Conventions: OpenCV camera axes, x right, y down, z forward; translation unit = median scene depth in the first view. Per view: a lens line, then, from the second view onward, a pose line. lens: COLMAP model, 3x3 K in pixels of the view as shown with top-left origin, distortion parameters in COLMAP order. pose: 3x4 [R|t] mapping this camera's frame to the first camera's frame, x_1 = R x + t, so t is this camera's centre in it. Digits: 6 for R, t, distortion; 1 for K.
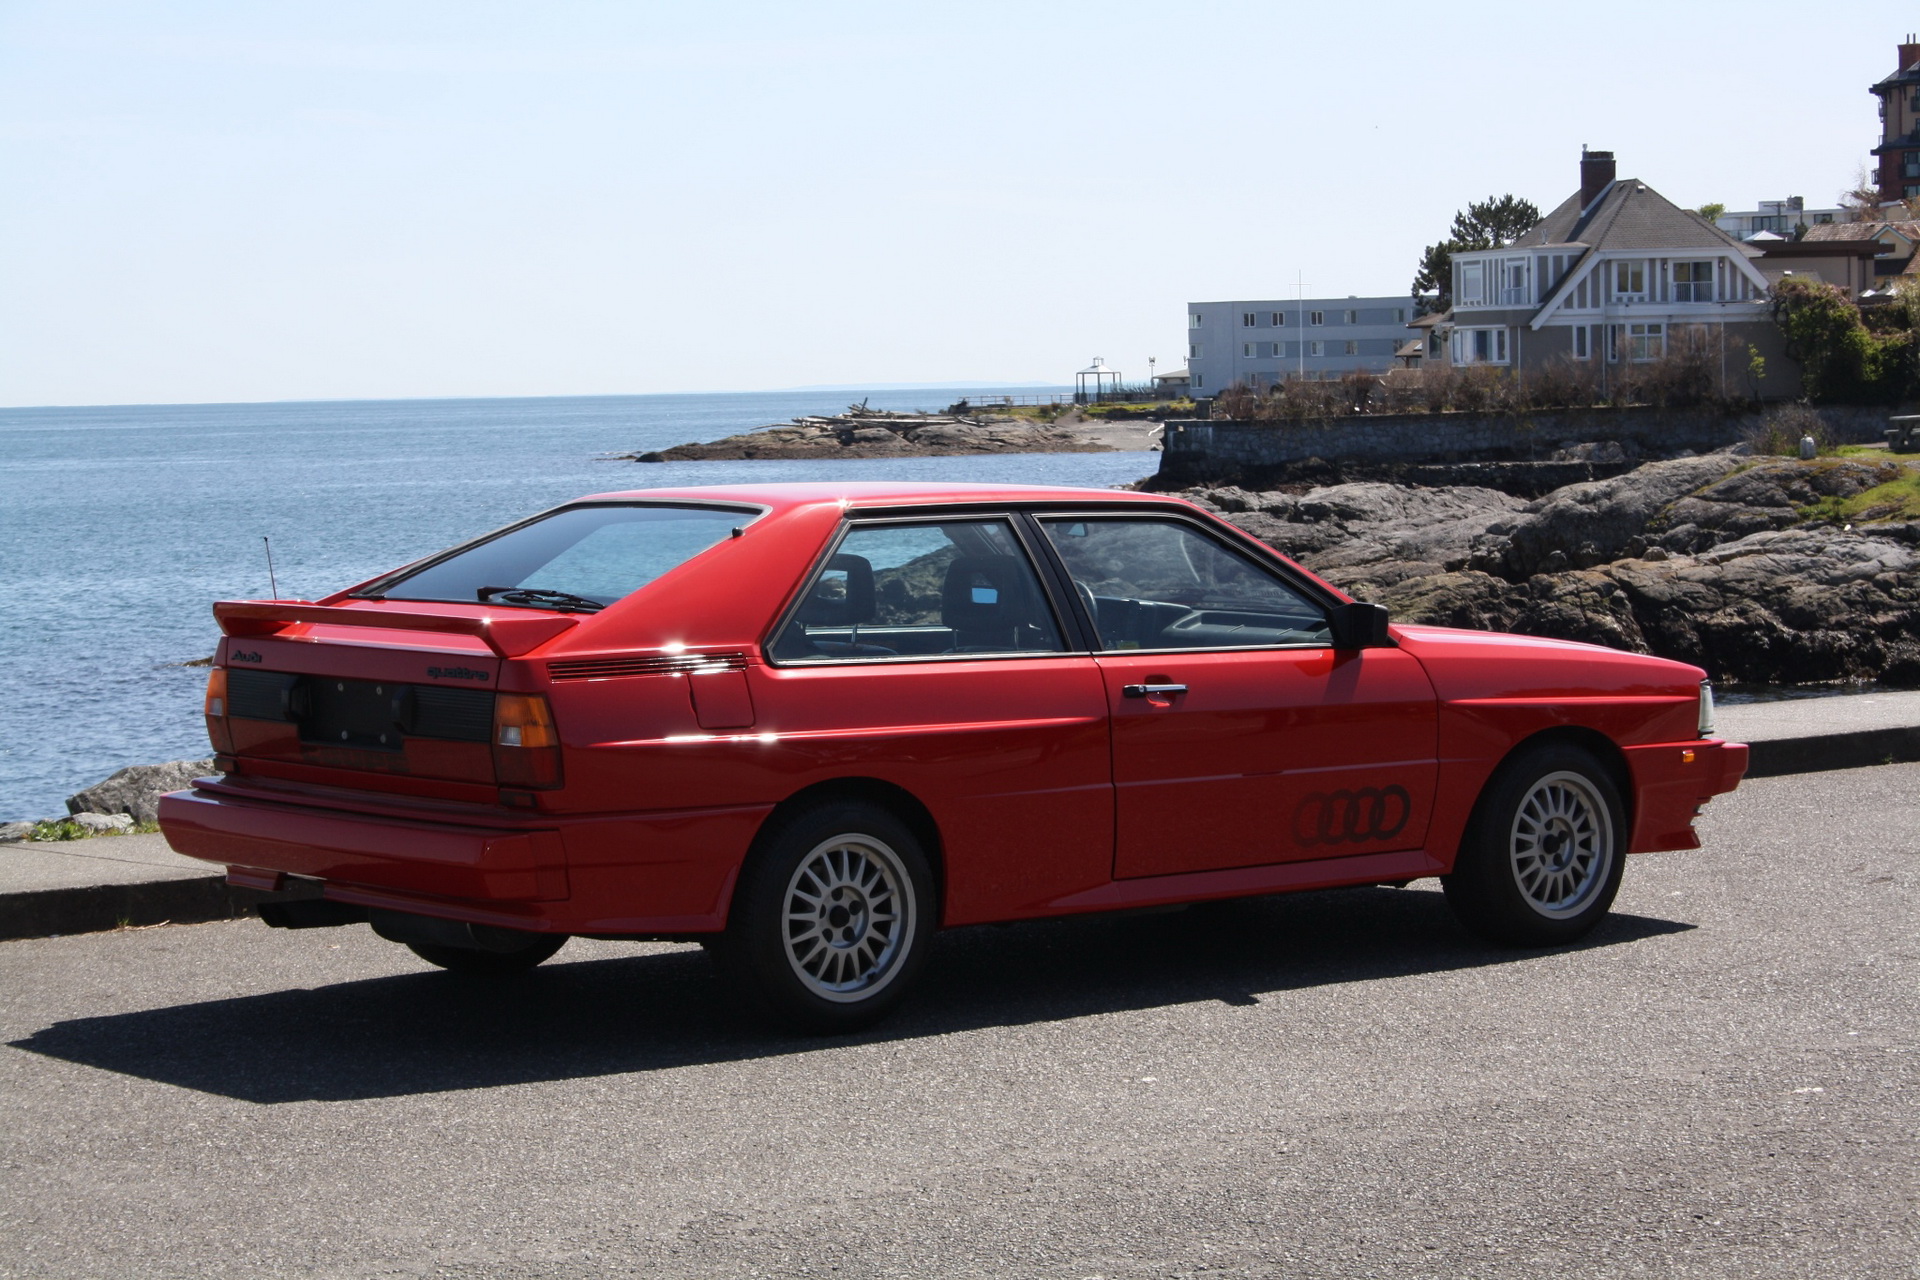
lens RADIAL K [[5679.6, 0, 964.5], [0, 5679.6, 637.1], [0, 0, 1]] dist [0.121351, 0.000000]
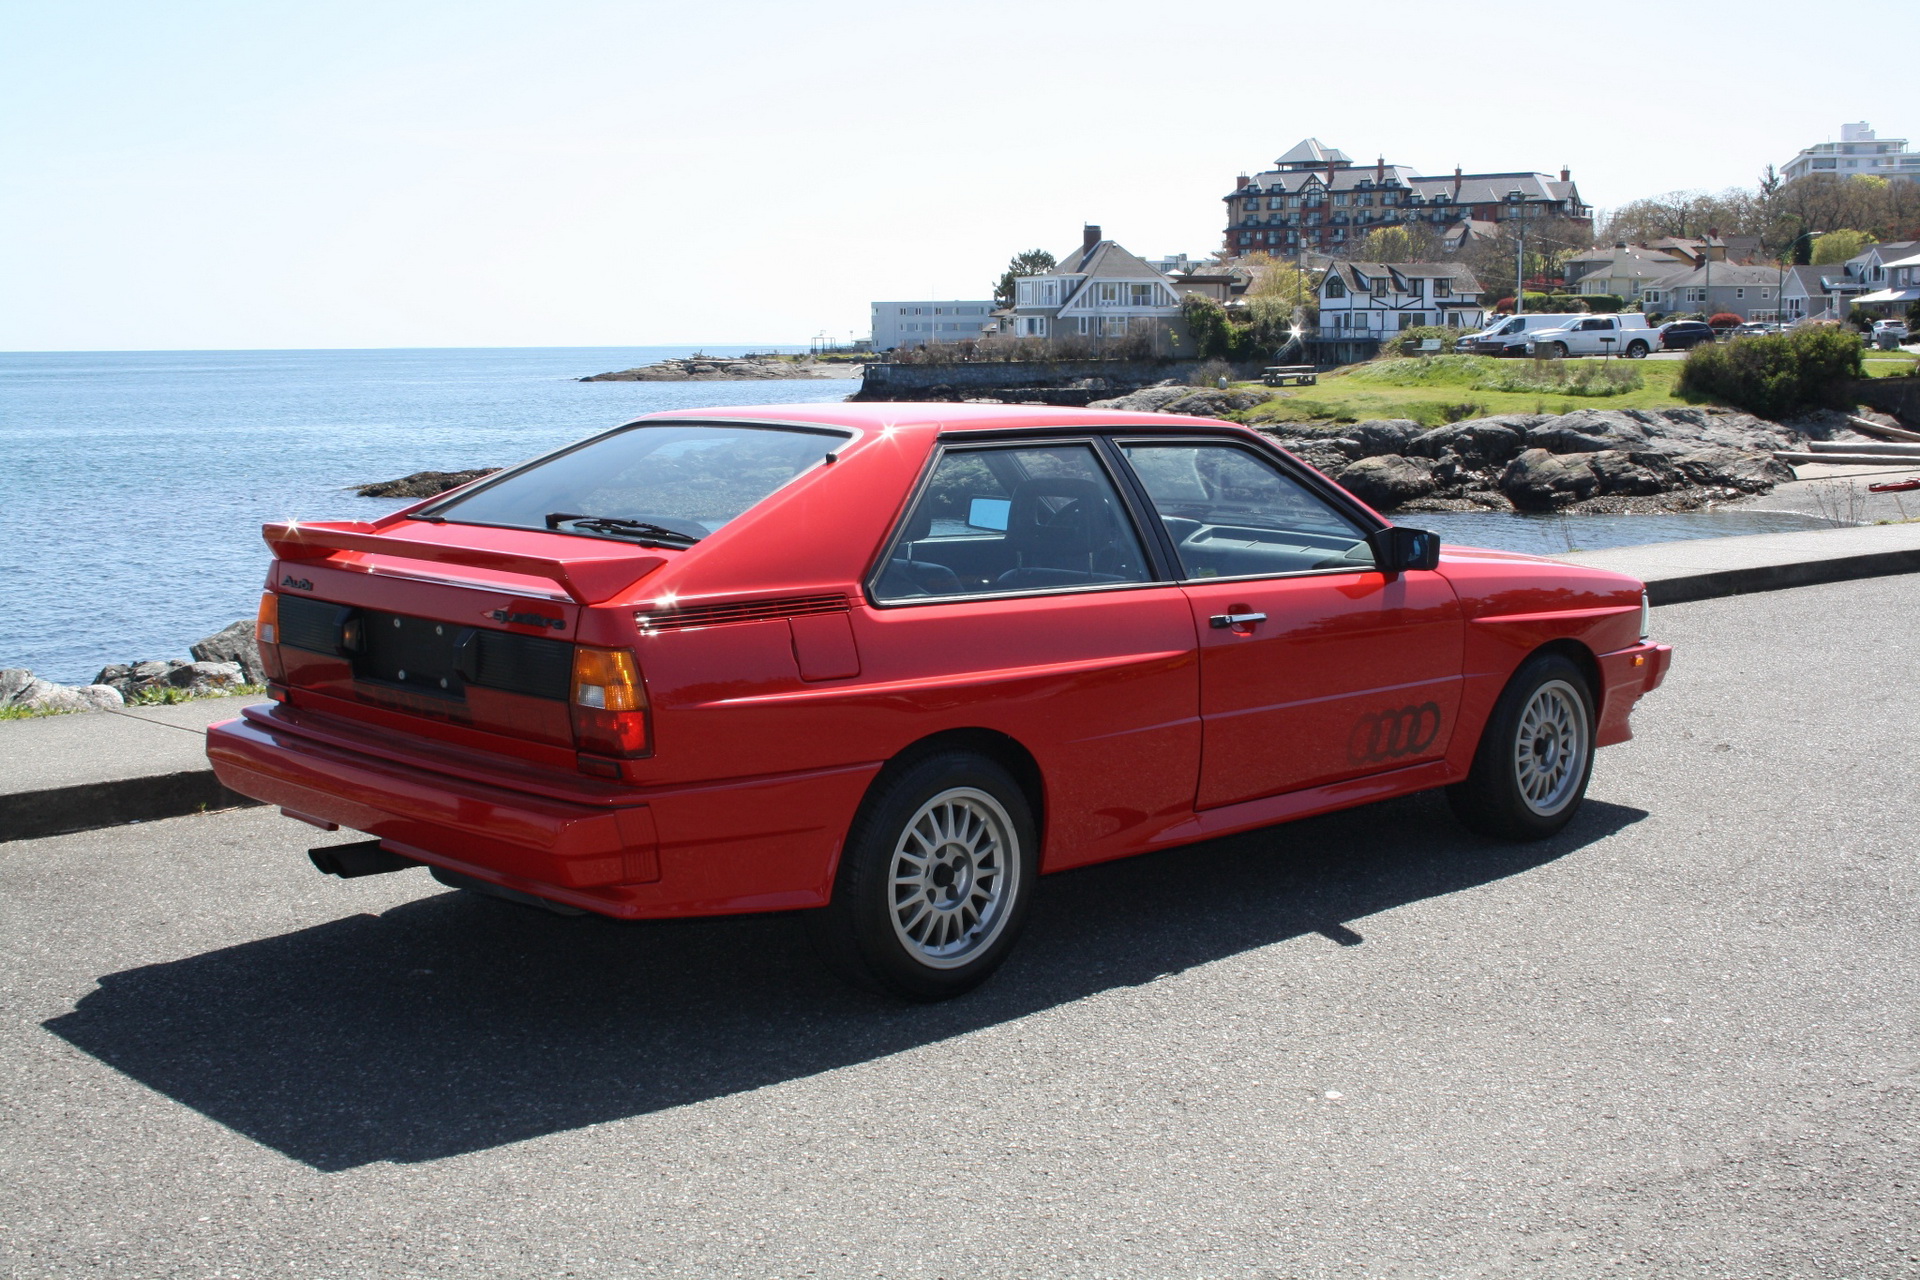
lens RADIAL K [[2667.3, 0, 1033.1], [0, 2667.3, 654.8], [0, 0, 1]] dist [-0.067188, 0.000000]
pose [[0.993375, 0.003058, 0.114874, -0.052853], [-0.011059, 0.997550, 0.069080, -0.015570], [-0.114381, -0.069893, 0.990975, 0.522967]]
